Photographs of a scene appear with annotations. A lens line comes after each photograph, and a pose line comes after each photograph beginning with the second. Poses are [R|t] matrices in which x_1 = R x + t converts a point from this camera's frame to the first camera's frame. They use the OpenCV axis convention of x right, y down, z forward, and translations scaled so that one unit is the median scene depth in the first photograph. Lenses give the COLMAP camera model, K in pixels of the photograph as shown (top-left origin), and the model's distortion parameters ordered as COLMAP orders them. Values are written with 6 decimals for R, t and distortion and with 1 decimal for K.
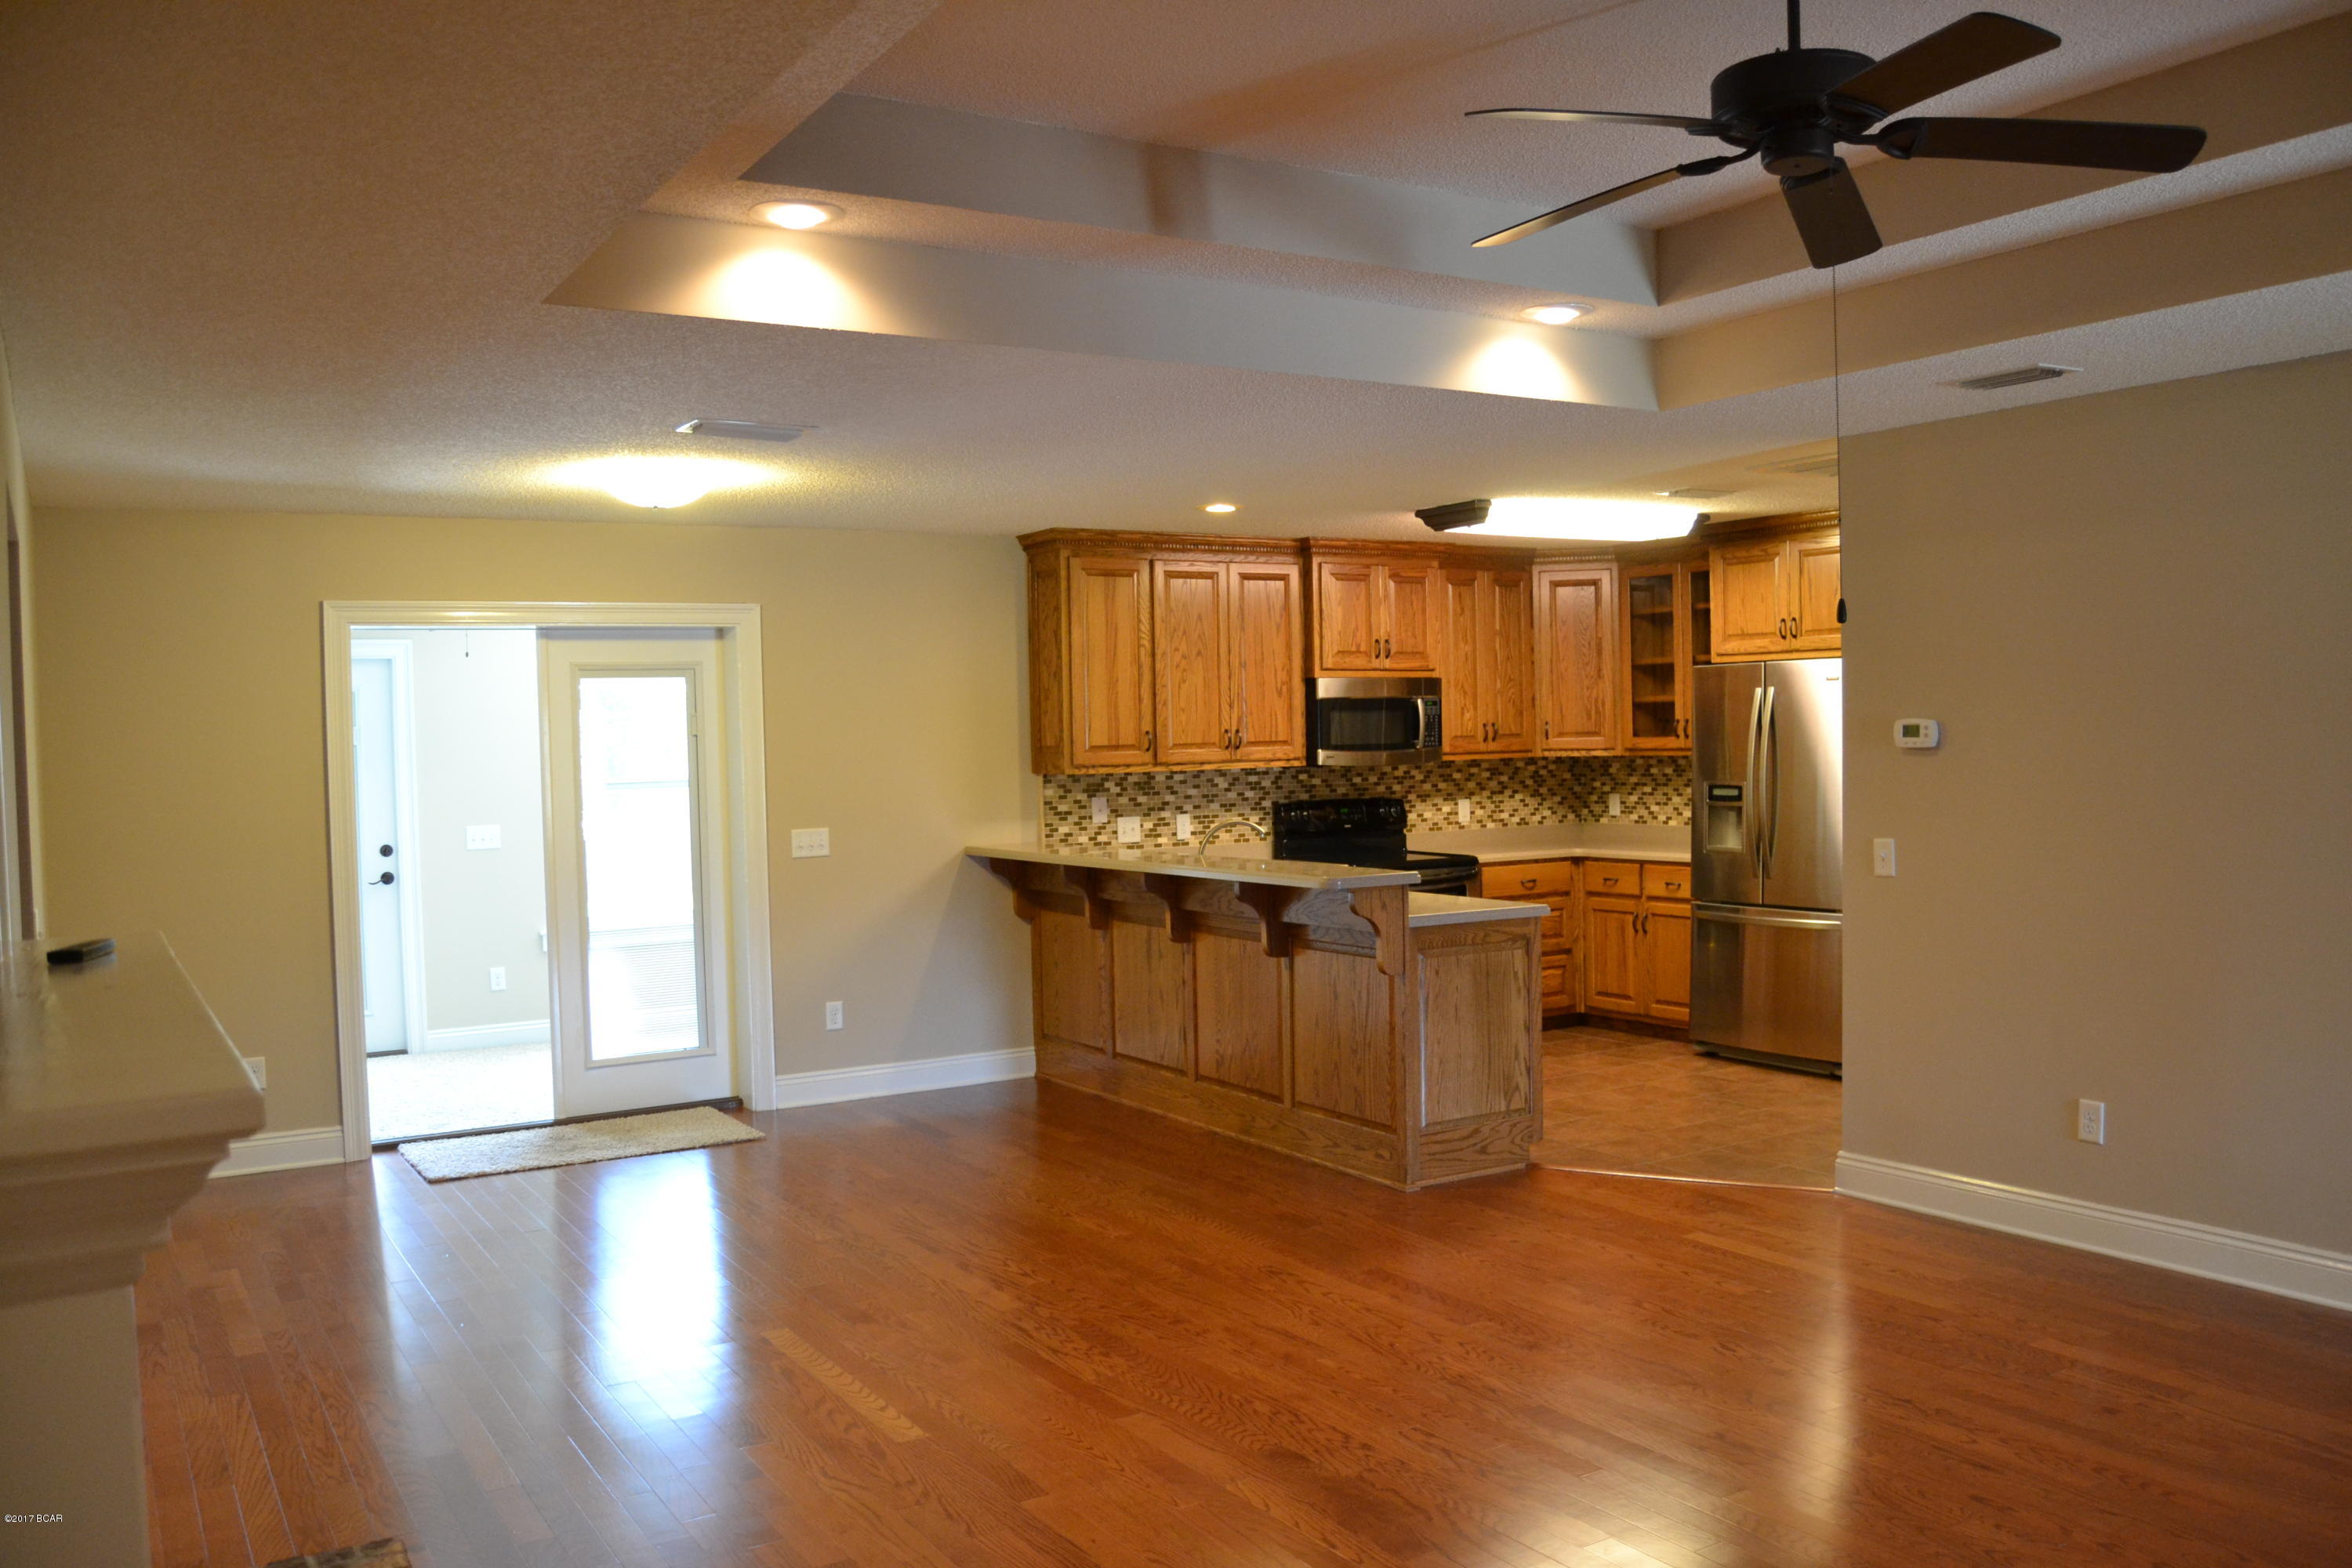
lens RADIAL K [[1863.5, 0, 1190.9], [0, 1863.5, 787.0], [0, 0, 1]] dist [-0.098345, 0.047225]
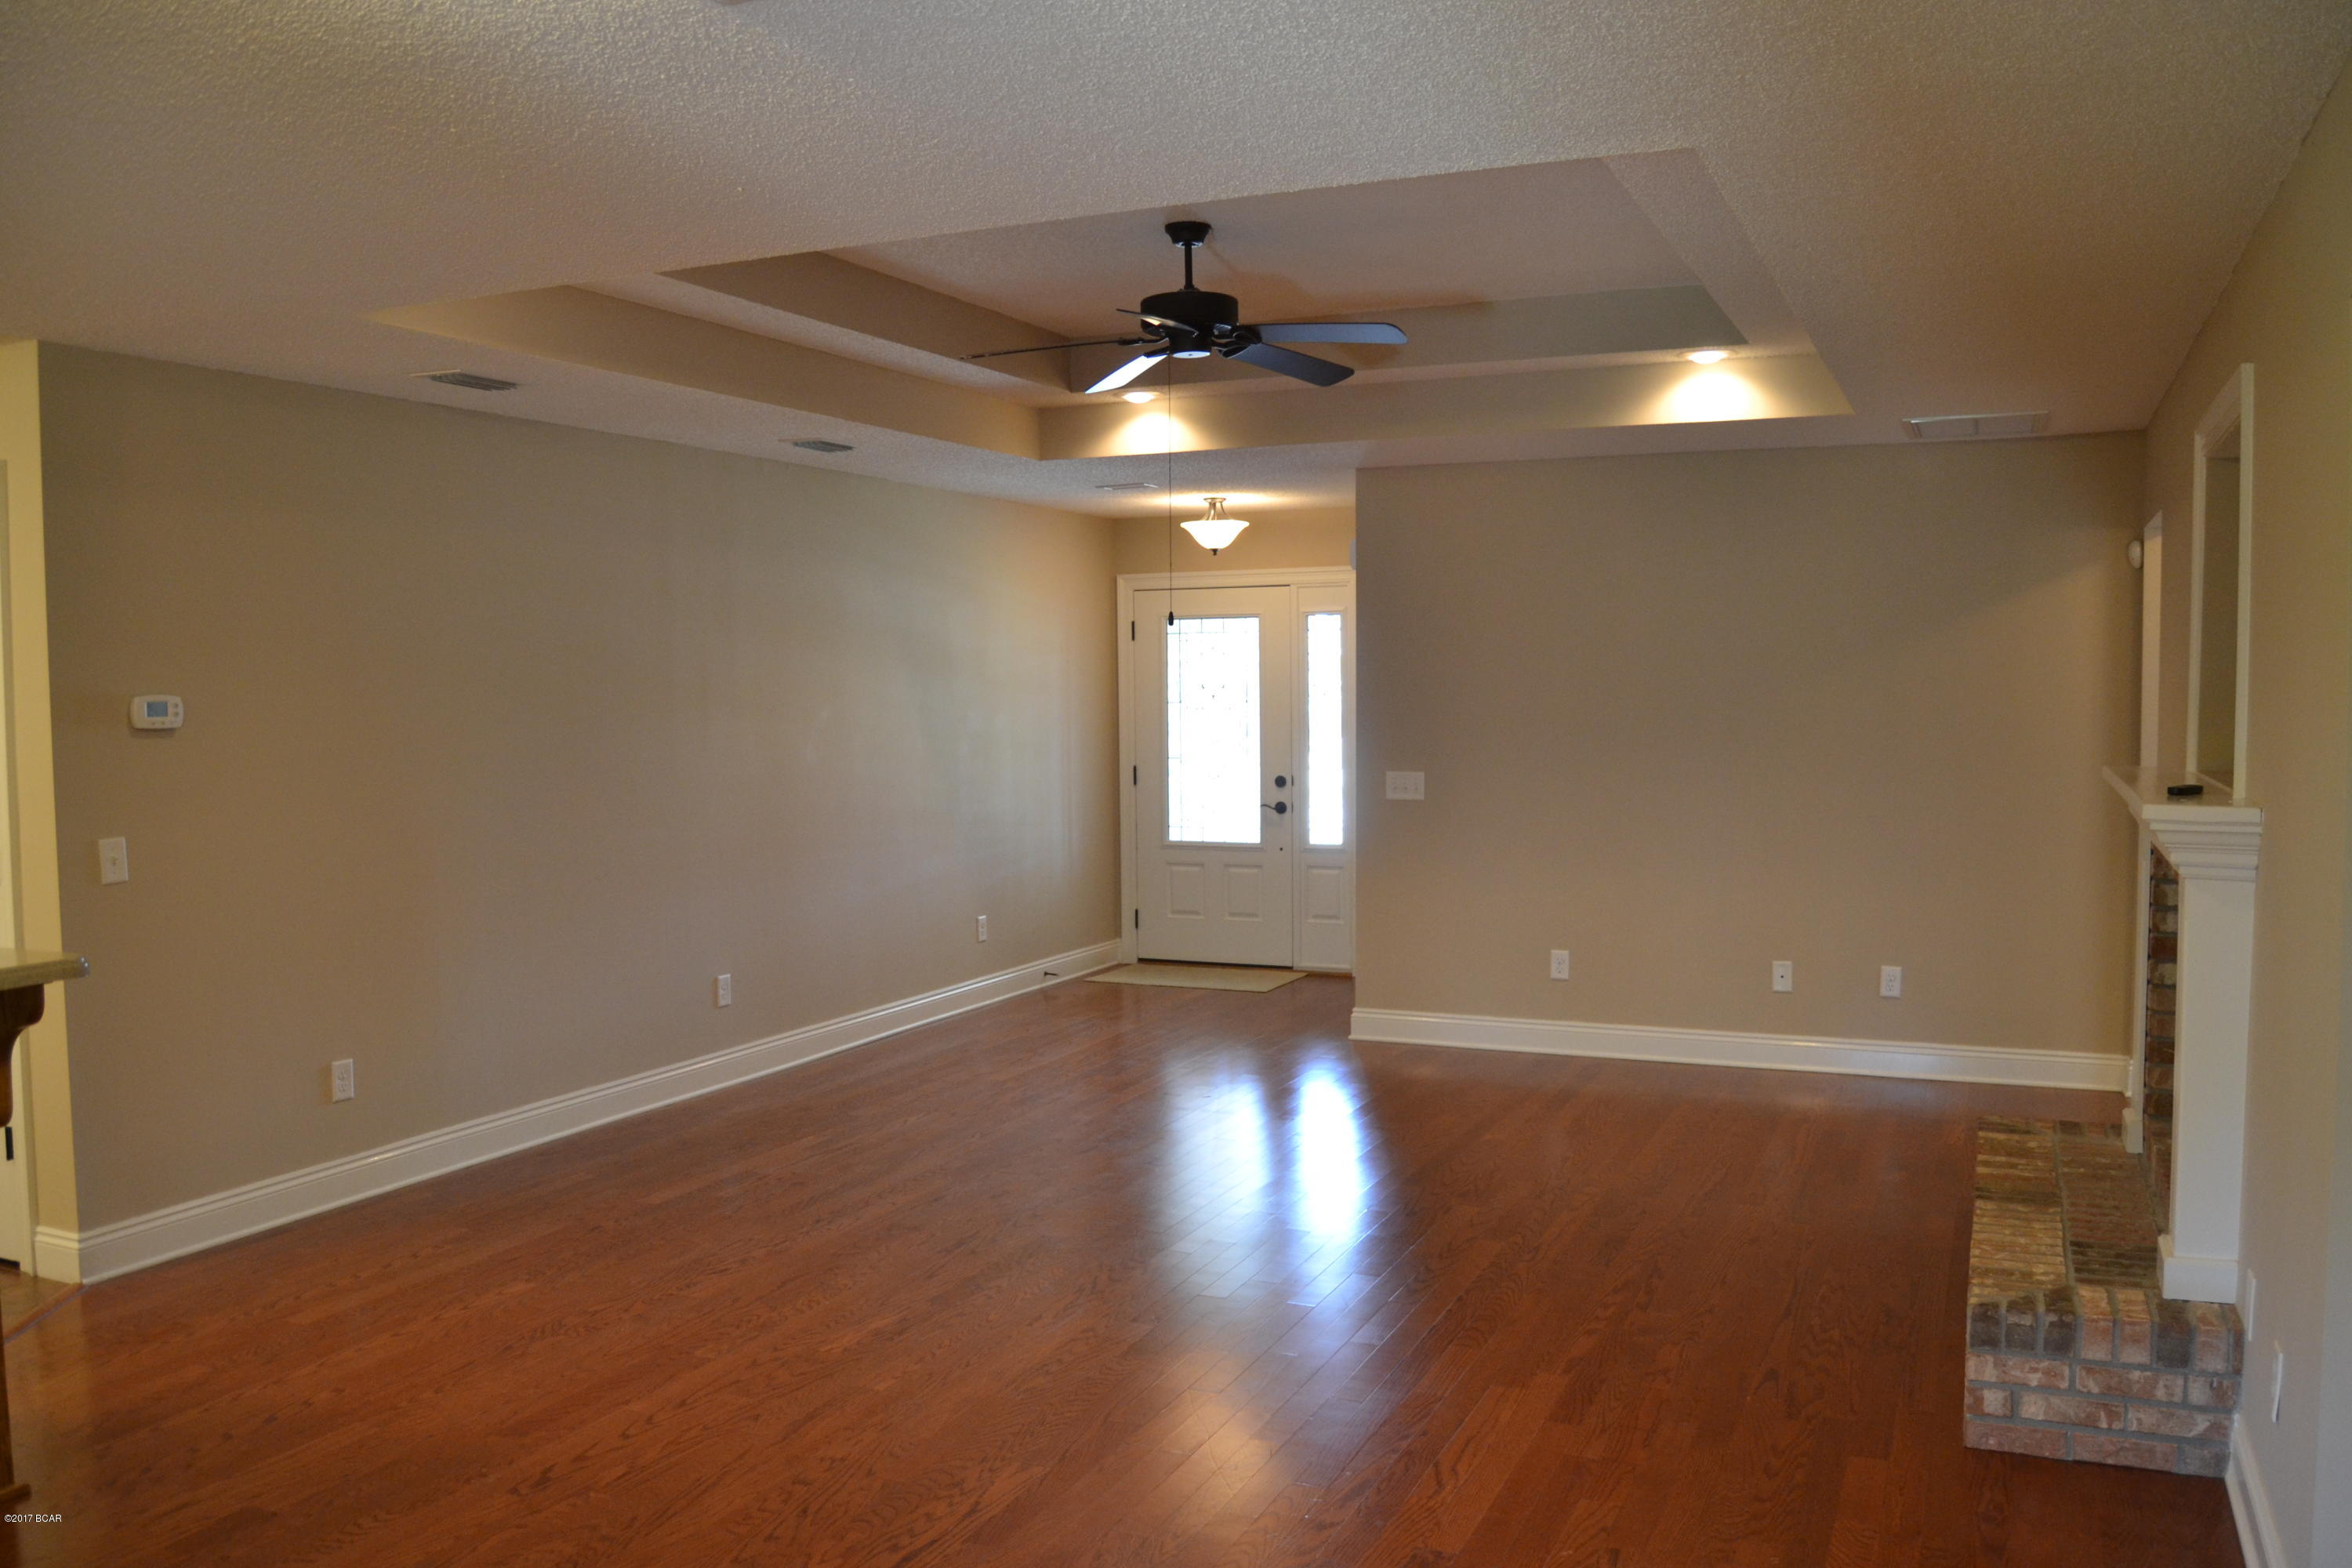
lens RADIAL K [[1863.5, 0, 1184.4], [0, 1863.5, 795.3], [0, 0, 1]] dist [-0.098345, 0.047225]
pose [[-0.562656, -0.022009, 0.826398, -0.388102], [0.043151, 0.997501, 0.055945, -0.011087], [-0.825564, 0.067138, -0.560300, 0.706923]]
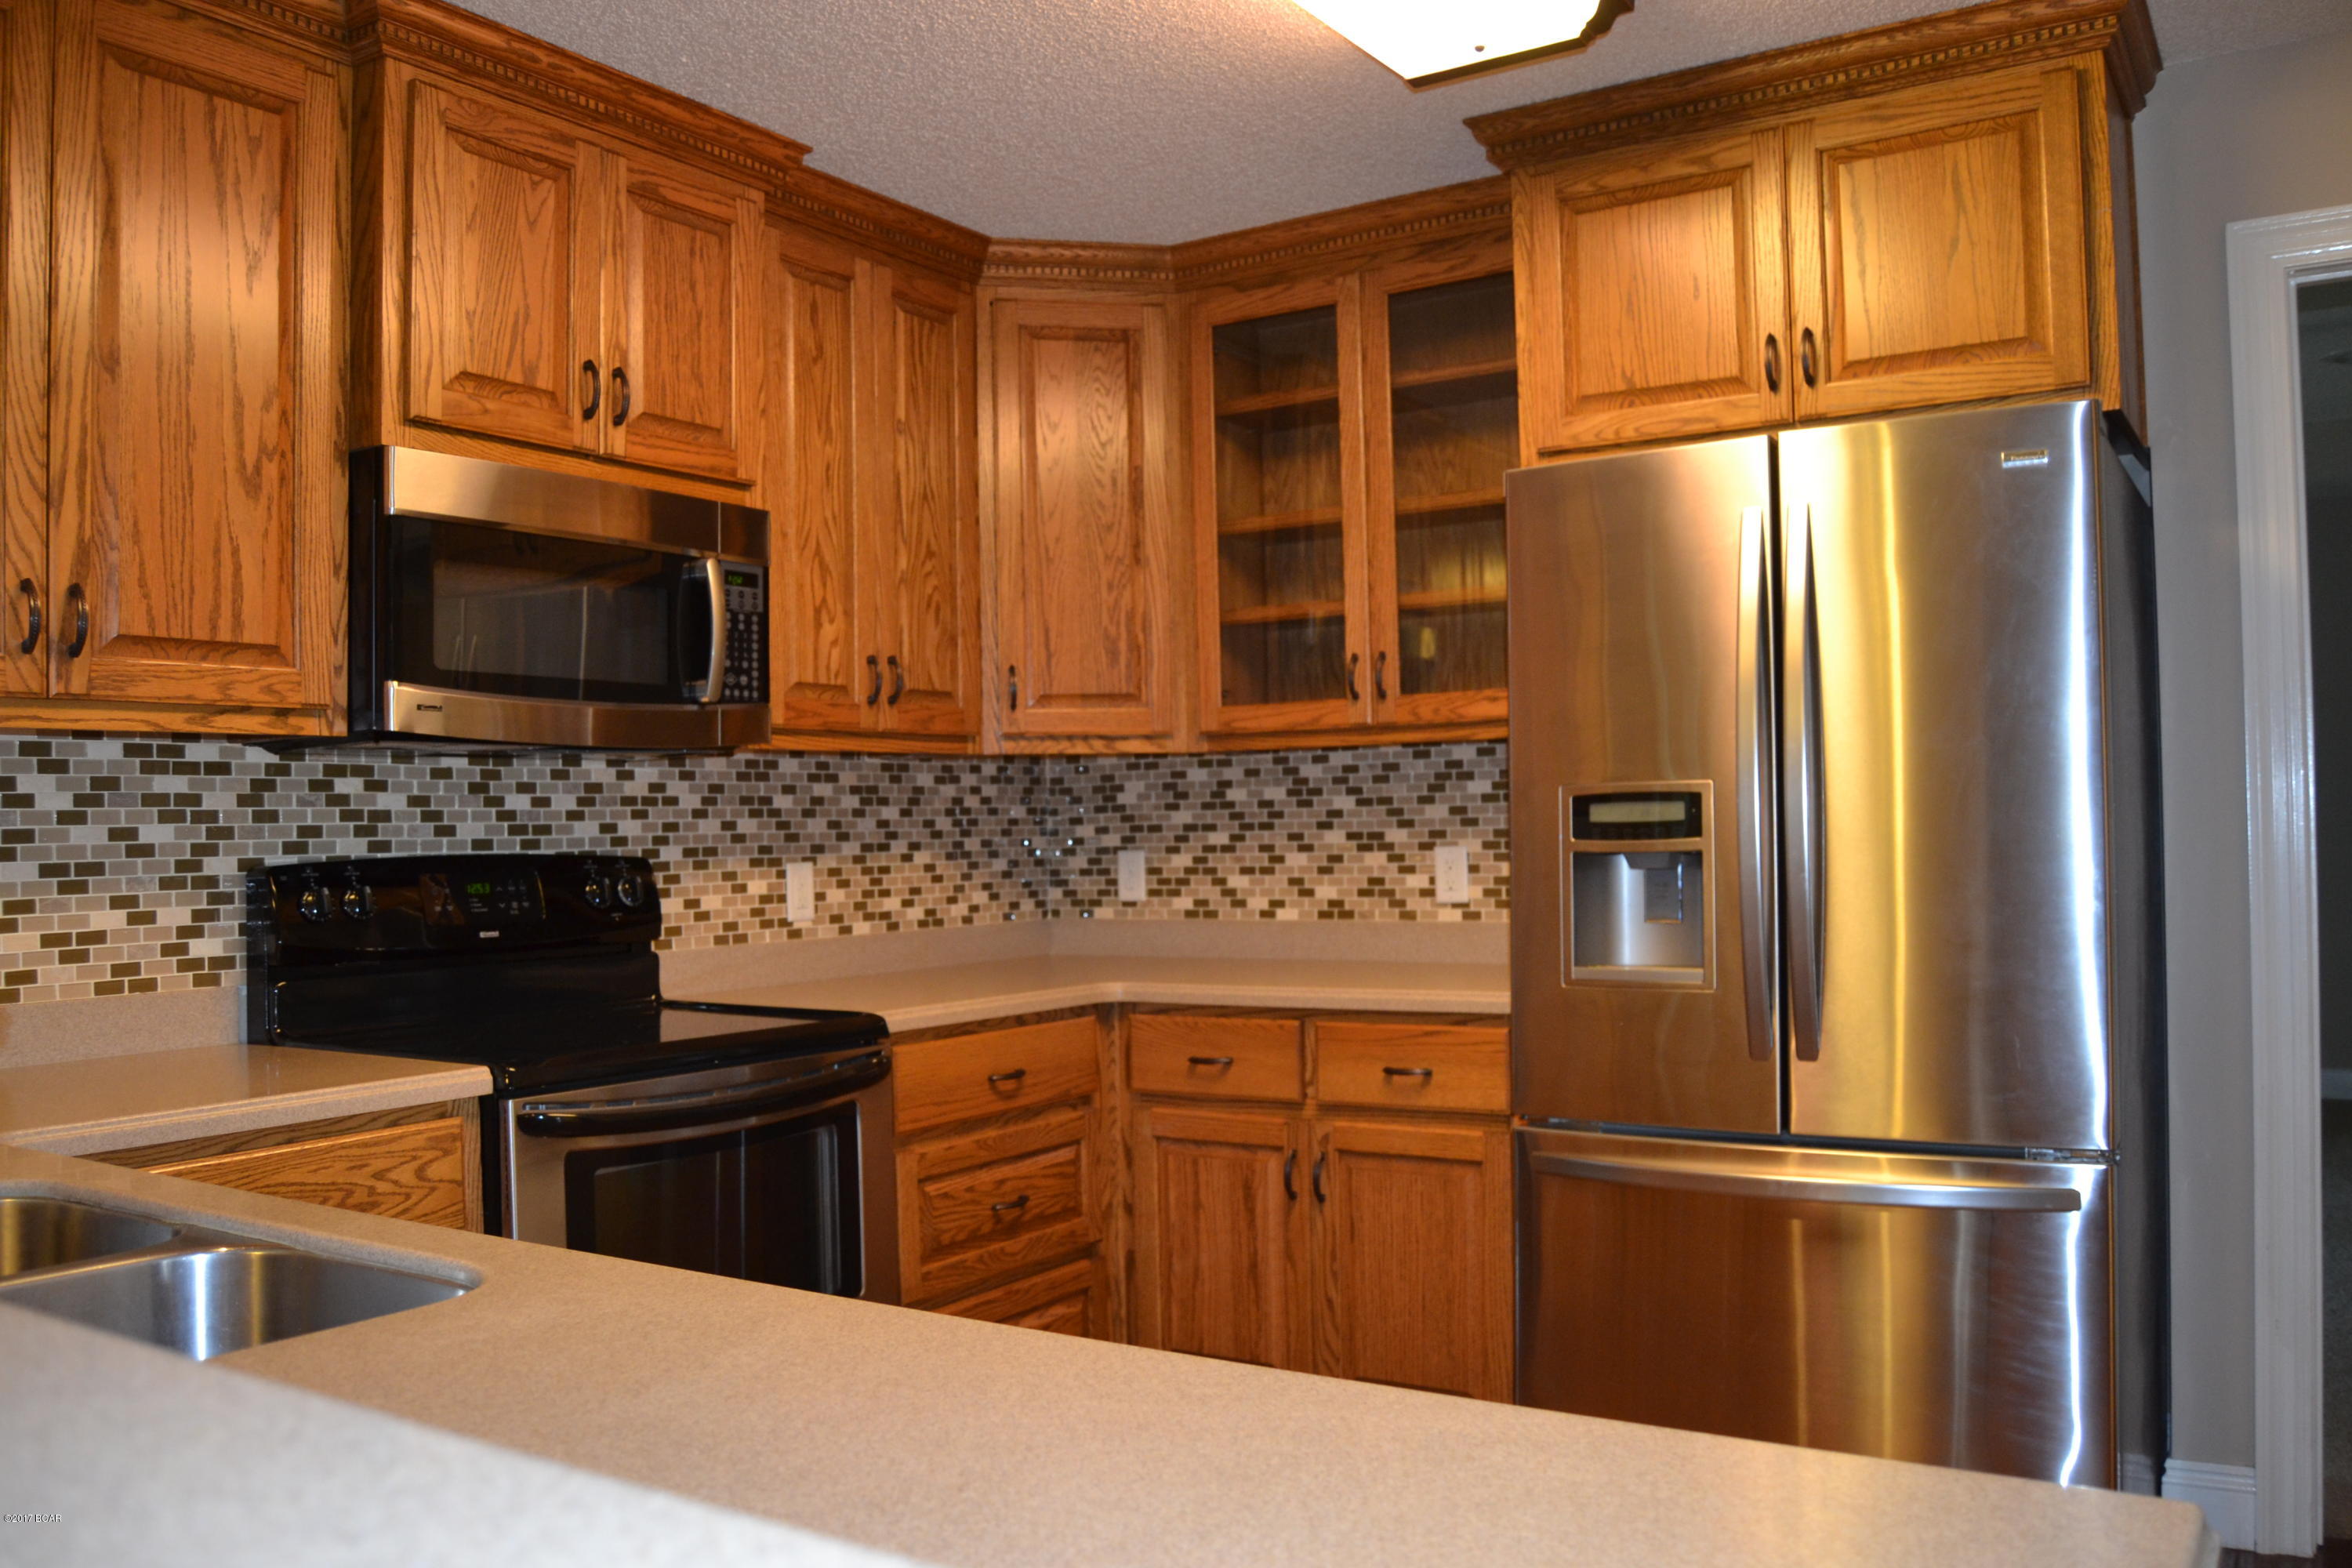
lens RADIAL K [[1863.5, 0, 1185.7], [0, 1863.5, 793.3], [0, 0, 1]] dist [-0.098345, 0.047225]
pose [[0.903741, 0.011568, 0.427923, 0.059026], [0.013198, 0.998407, -0.054864, 0.016371], [-0.427875, 0.055230, 0.902149, 0.685790]]
